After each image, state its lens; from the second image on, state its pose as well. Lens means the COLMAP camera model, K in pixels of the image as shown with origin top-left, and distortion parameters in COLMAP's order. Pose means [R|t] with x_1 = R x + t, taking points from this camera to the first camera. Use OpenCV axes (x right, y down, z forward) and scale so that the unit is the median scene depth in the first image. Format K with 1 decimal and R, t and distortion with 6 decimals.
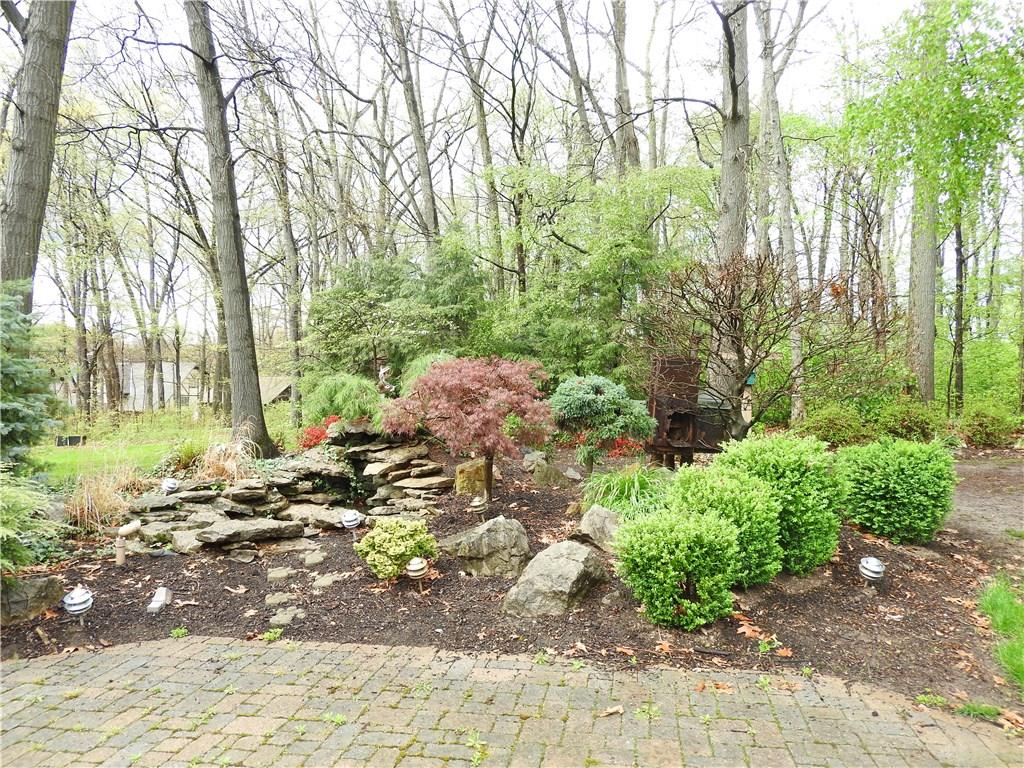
lens RADIAL K [[724.0, 0, 507.9], [0, 724.0, 380.0], [0, 0, 1]] dist [0.010765, -0.016849]
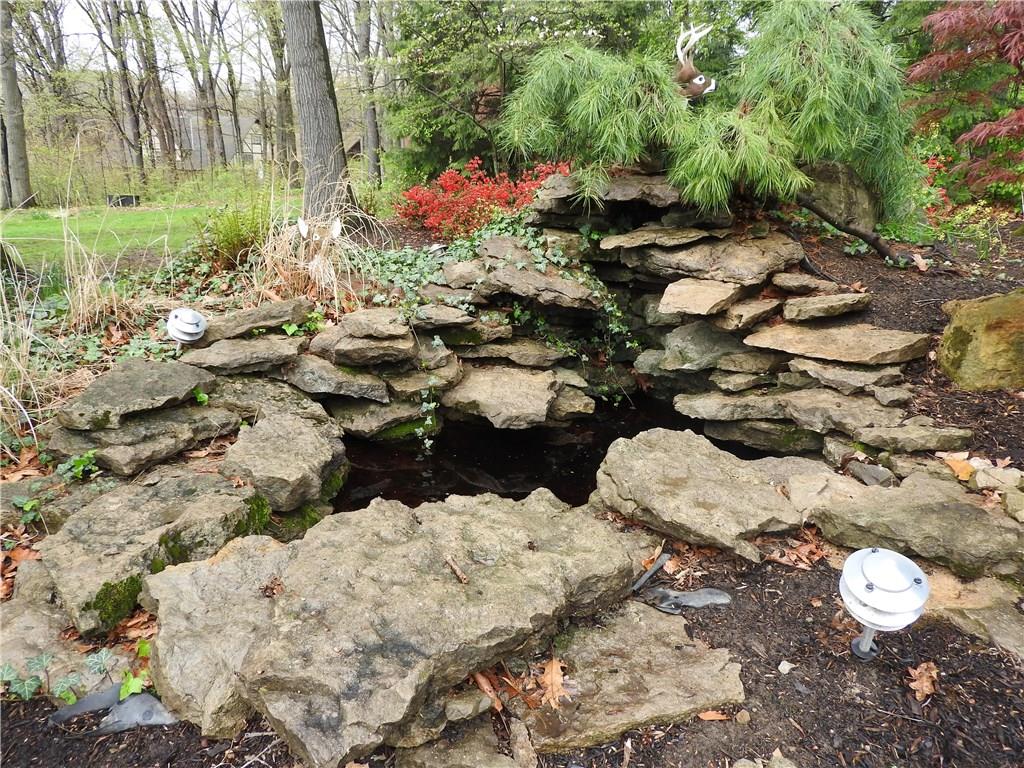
lens RADIAL K [[724.0, 0, 515.1], [0, 724.0, 380.5], [0, 0, 1]] dist [0.010765, -0.016849]
pose [[0.996494, 0.034907, -0.076035, -0.234783], [-0.009231, 0.949129, 0.314753, 0.041488], [0.083155, -0.312948, 0.946123, 0.583218]]
